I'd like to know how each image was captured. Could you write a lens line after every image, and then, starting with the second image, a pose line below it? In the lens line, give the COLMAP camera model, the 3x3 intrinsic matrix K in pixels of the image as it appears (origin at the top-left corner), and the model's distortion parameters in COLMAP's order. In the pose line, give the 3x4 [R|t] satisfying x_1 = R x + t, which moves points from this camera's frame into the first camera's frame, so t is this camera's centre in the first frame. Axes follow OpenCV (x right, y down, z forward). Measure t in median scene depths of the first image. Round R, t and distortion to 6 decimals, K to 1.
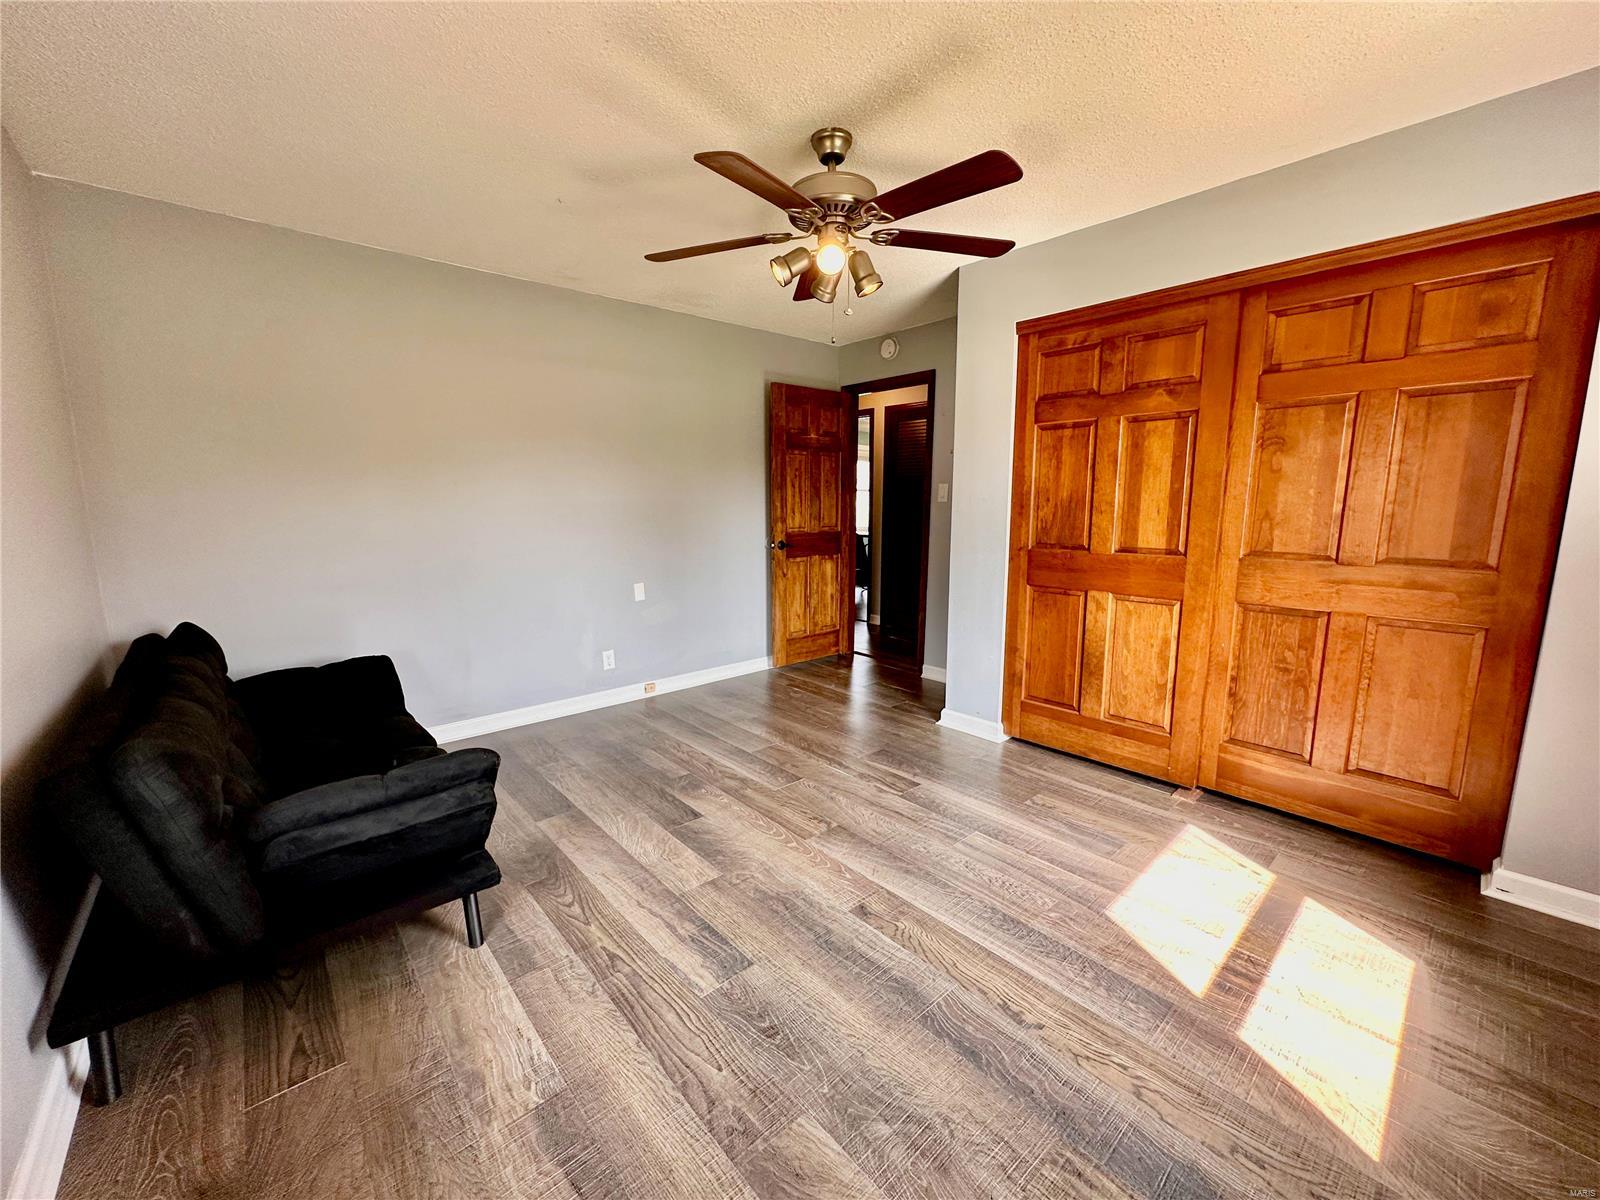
lens RADIAL K [[637.1, 0, 799.4], [0, 637.1, 601.6], [0, 0, 1]] dist [-0.001190, 0.000194]
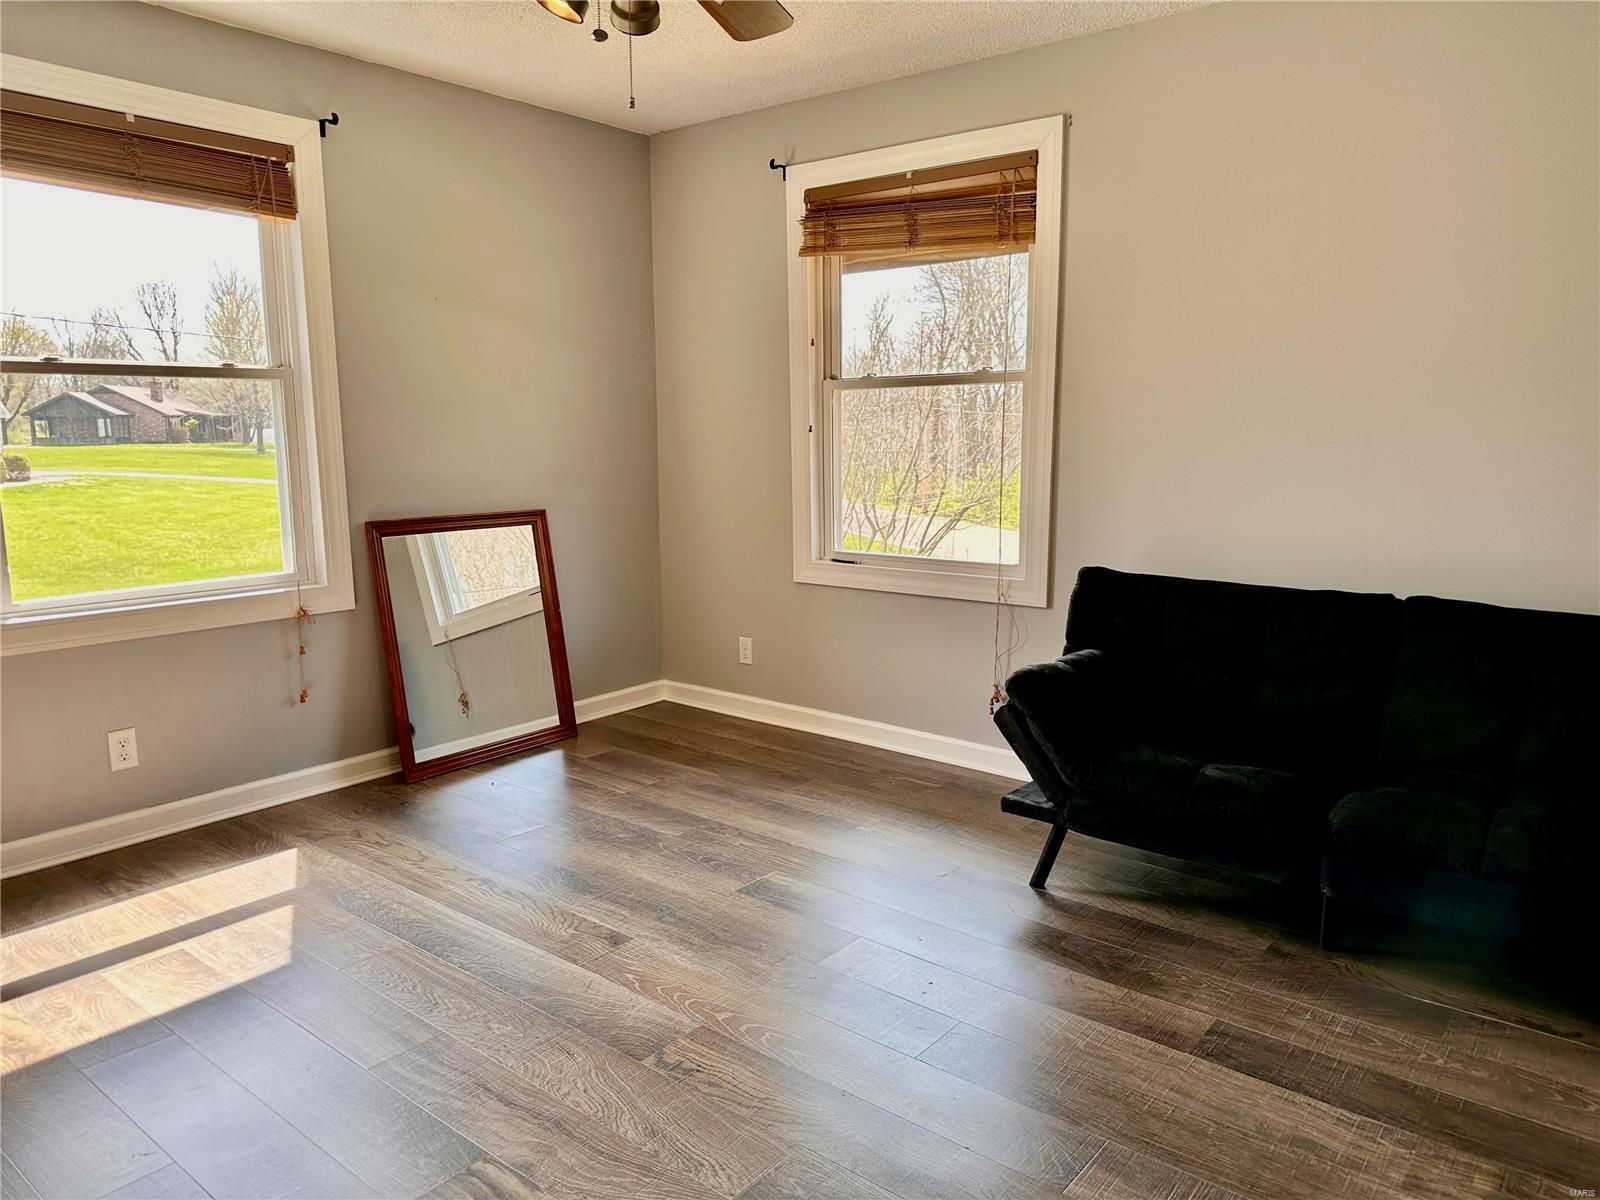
lens RADIAL K [[1123.4, 0, 800.0], [0, 1123.4, 600.0], [0, 0, 1]] dist [0.077009, -0.105096]
pose [[-0.984976, 0.035965, -0.168903, 0.093008], [-0.019270, 0.949073, 0.314465, -0.341035], [0.171611, 0.312996, -0.934122, 2.146541]]
